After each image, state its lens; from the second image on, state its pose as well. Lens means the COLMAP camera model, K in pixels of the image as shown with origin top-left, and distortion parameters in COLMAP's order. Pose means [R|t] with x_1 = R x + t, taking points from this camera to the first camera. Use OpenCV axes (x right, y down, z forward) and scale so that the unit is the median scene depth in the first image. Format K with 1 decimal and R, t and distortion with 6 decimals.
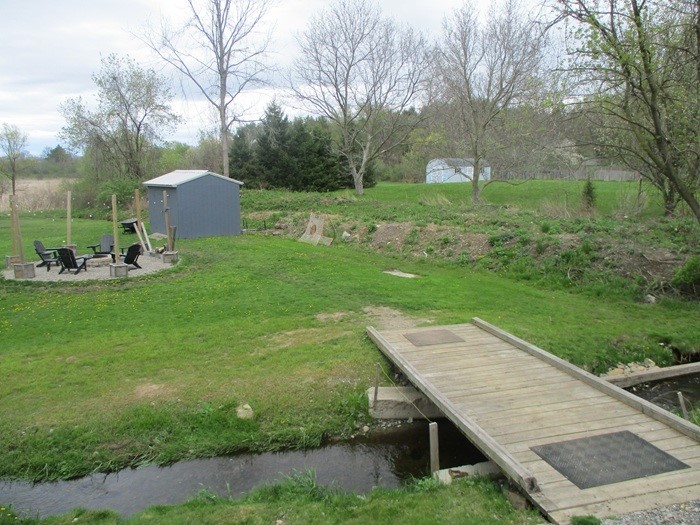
lens RADIAL K [[589.7, 0, 350.0], [0, 589.7, 262.5], [0, 0, 1]] dist [-0.012514, -0.003840]
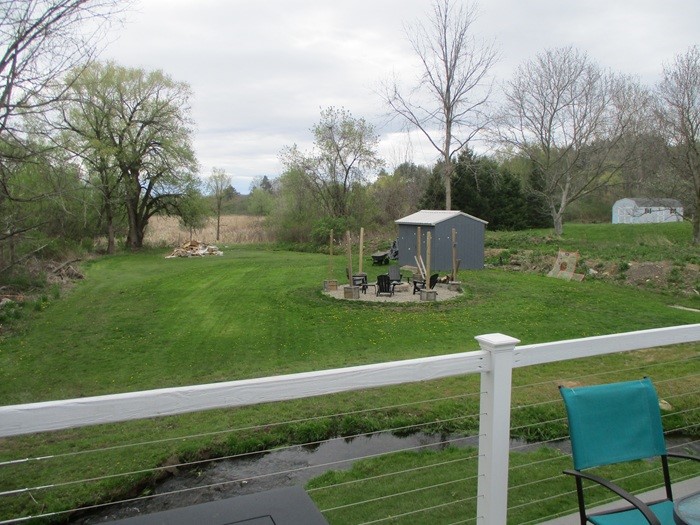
lens RADIAL K [[589.7, 0, 350.0], [0, 589.7, 262.5], [0, 0, 1]] dist [-0.012514, -0.003840]
pose [[0.971621, 0.025533, -0.235161, -0.111476], [-0.040494, 0.997436, -0.059011, 0.010065], [0.233051, 0.066859, 0.970163, -0.082368]]
